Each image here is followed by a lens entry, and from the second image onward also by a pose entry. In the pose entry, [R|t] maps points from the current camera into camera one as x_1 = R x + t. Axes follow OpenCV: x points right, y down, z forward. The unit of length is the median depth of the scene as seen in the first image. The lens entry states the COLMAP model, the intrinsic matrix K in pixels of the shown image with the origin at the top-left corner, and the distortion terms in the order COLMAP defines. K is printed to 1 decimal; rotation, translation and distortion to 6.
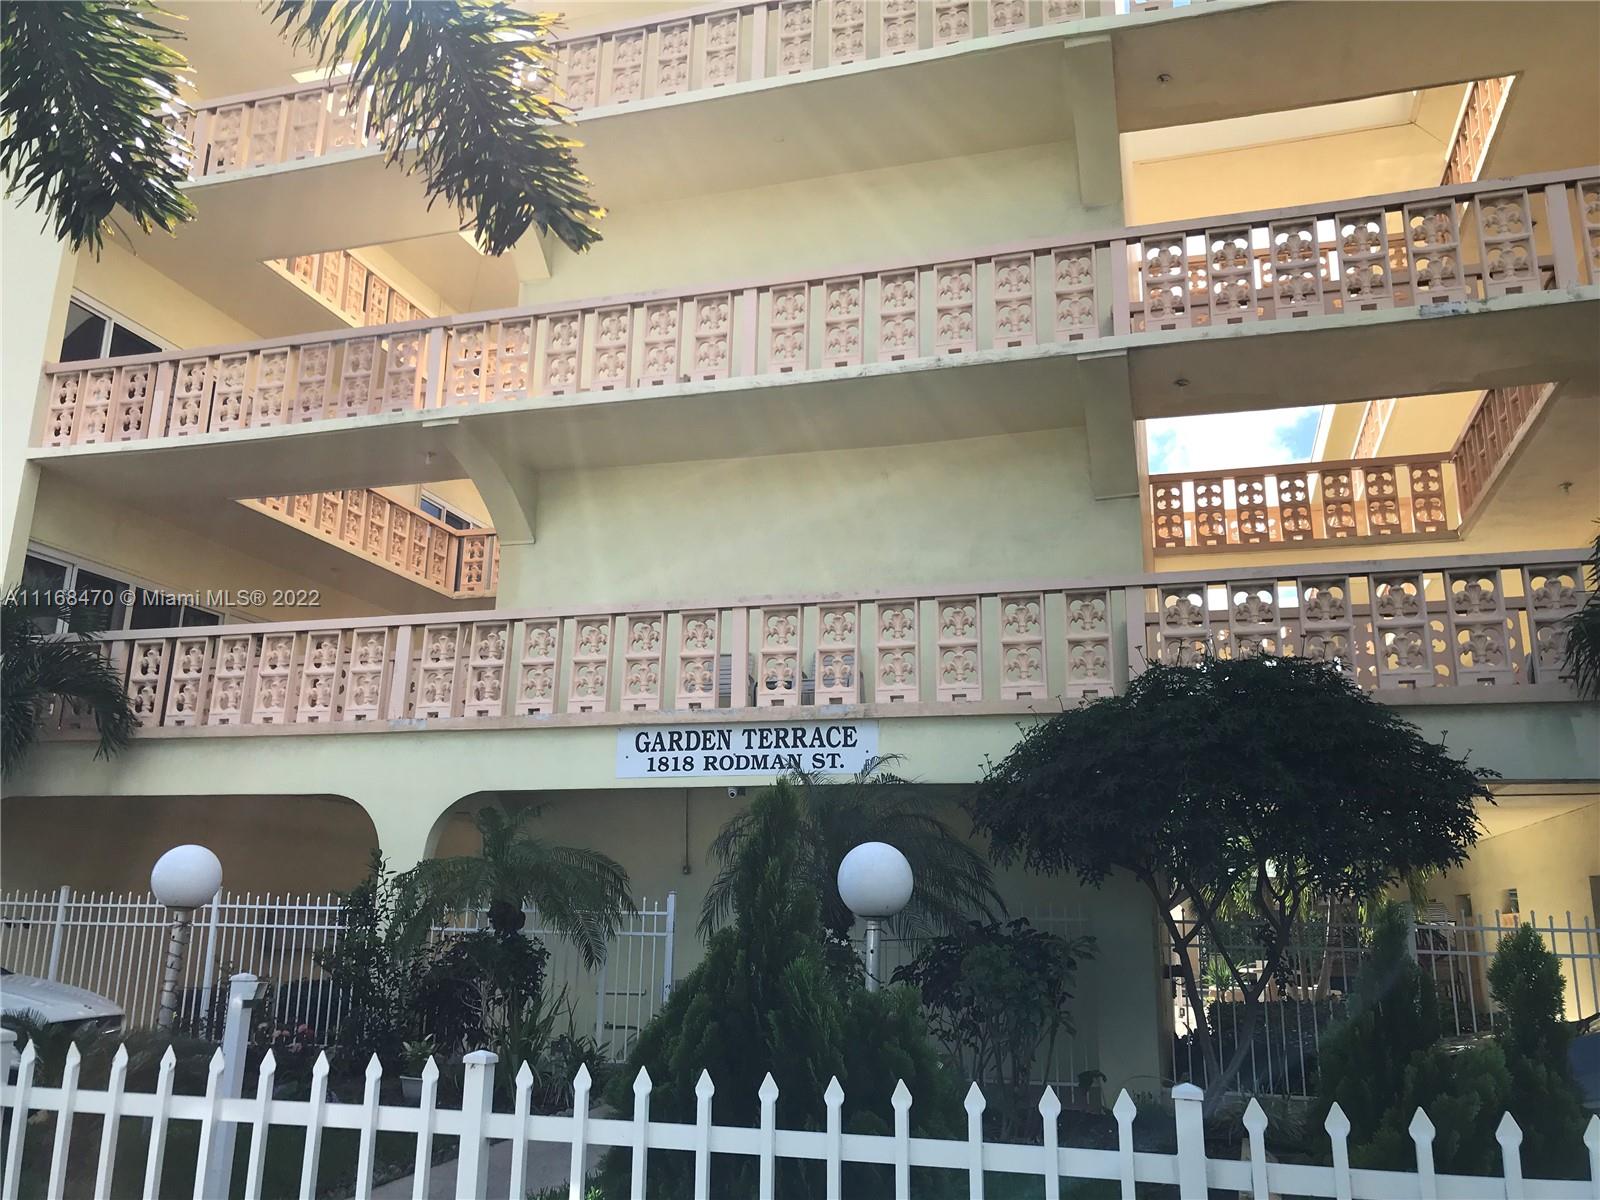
lens RADIAL K [[1311.9, 0, 800.0], [0, 1311.9, 600.0], [0, 0, 1]] dist [-0.005565, -0.016765]
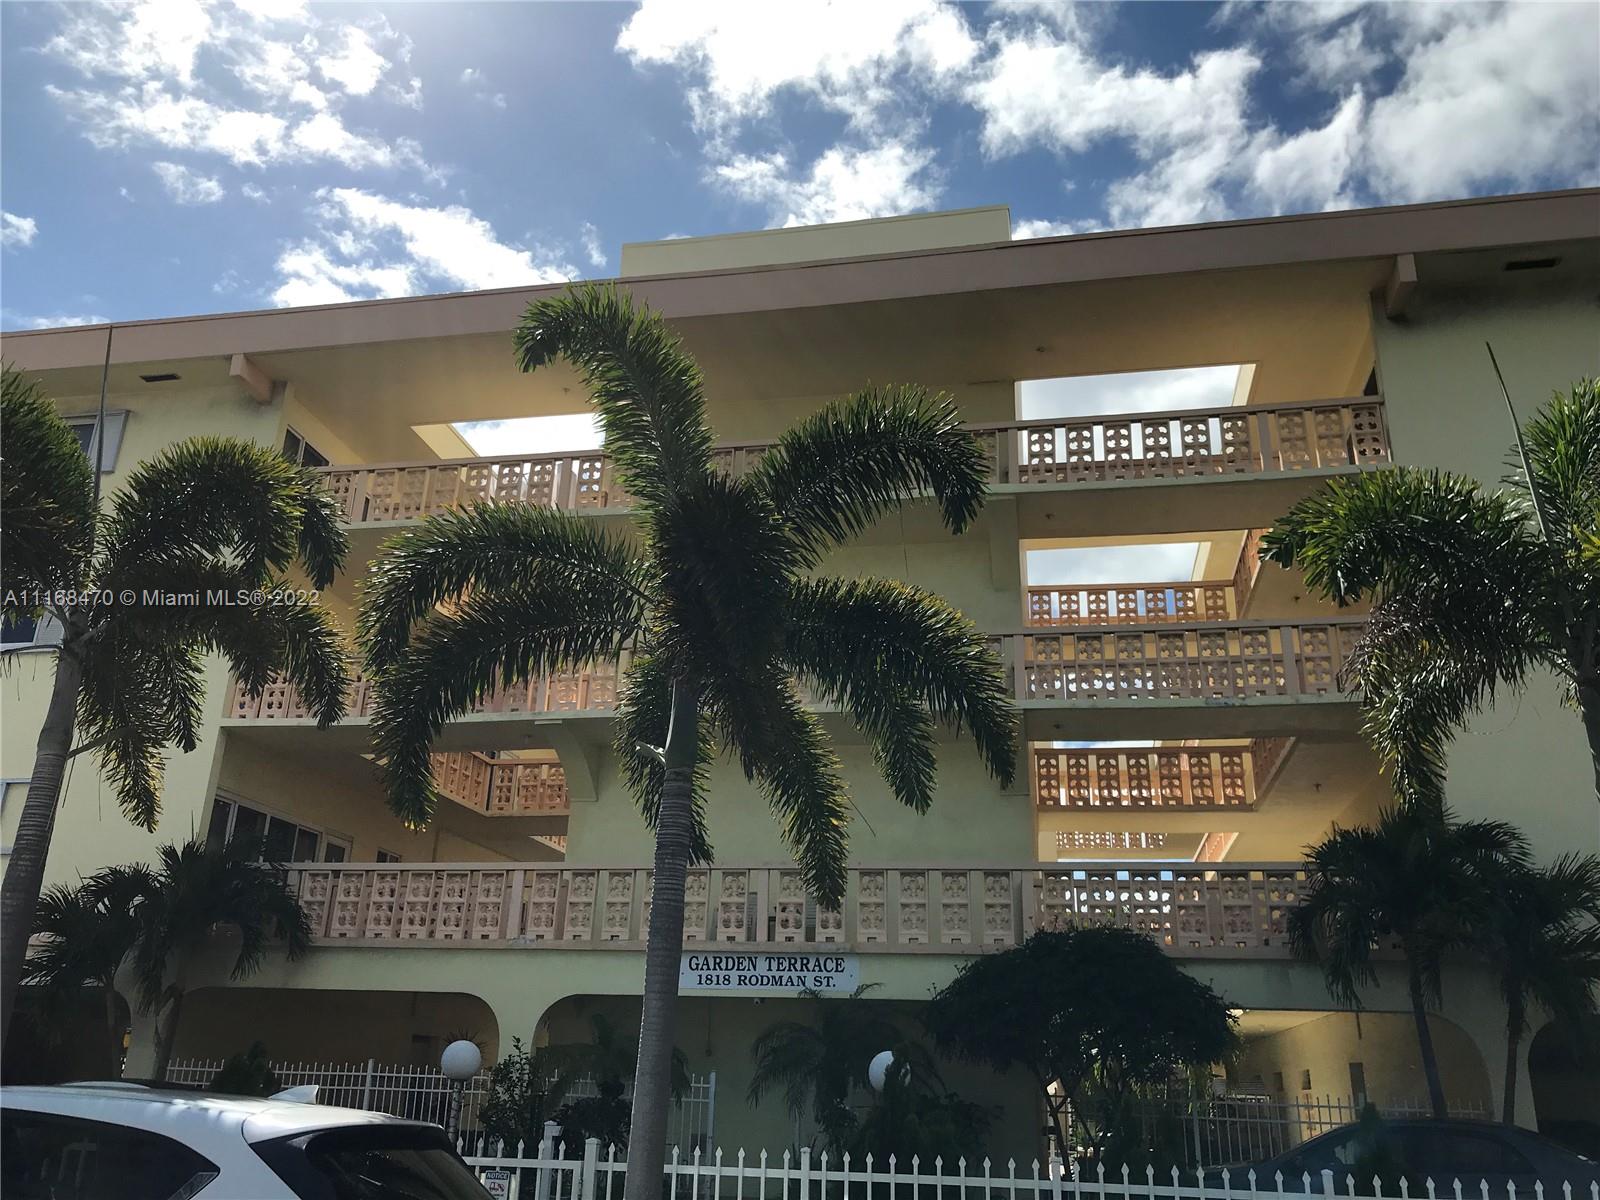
lens RADIAL K [[1309.7, 0, 799.2], [0, 1309.7, 568.2], [0, 0, 1]] dist [0.060659, -0.311459]
pose [[0.995273, 0.047281, 0.084828, -0.148660], [-0.035483, 0.990134, -0.135554, -0.132440], [-0.090401, 0.131903, 0.987132, -0.508112]]
